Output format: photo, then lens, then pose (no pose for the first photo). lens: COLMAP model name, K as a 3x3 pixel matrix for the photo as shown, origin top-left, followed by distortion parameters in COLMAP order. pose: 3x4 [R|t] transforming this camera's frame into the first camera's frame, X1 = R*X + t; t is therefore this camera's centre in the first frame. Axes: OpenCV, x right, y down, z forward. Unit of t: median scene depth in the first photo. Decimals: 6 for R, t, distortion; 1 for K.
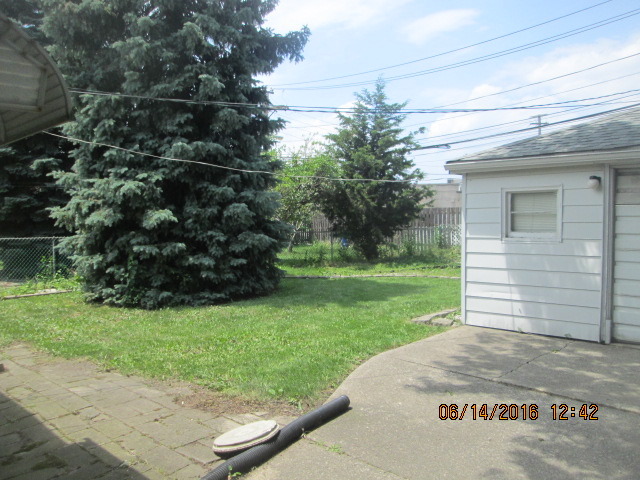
lens RADIAL K [[515.7, 0, 308.0], [0, 515.7, 241.6], [0, 0, 1]] dist [-0.058735, 0.005326]
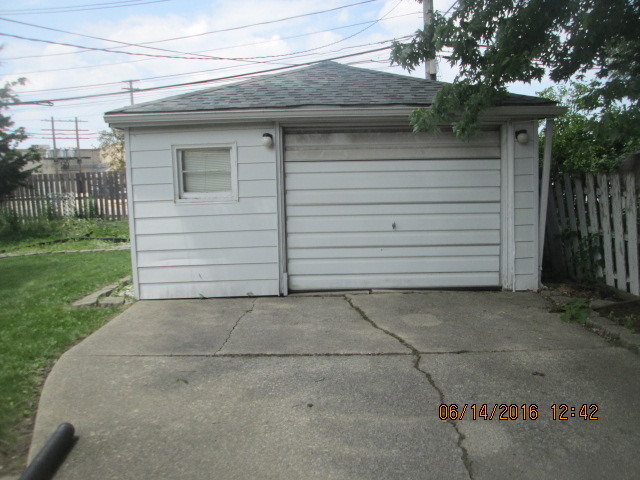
lens RADIAL K [[529.1, 0, 315.3], [0, 529.1, 237.9], [0, 0, 1]] dist [-0.054374, 0.014235]
pose [[0.728776, -0.090734, 0.678714, -0.062652], [0.054400, 0.995721, 0.074701, 0.003020], [-0.682588, -0.017519, 0.730593, 0.103213]]
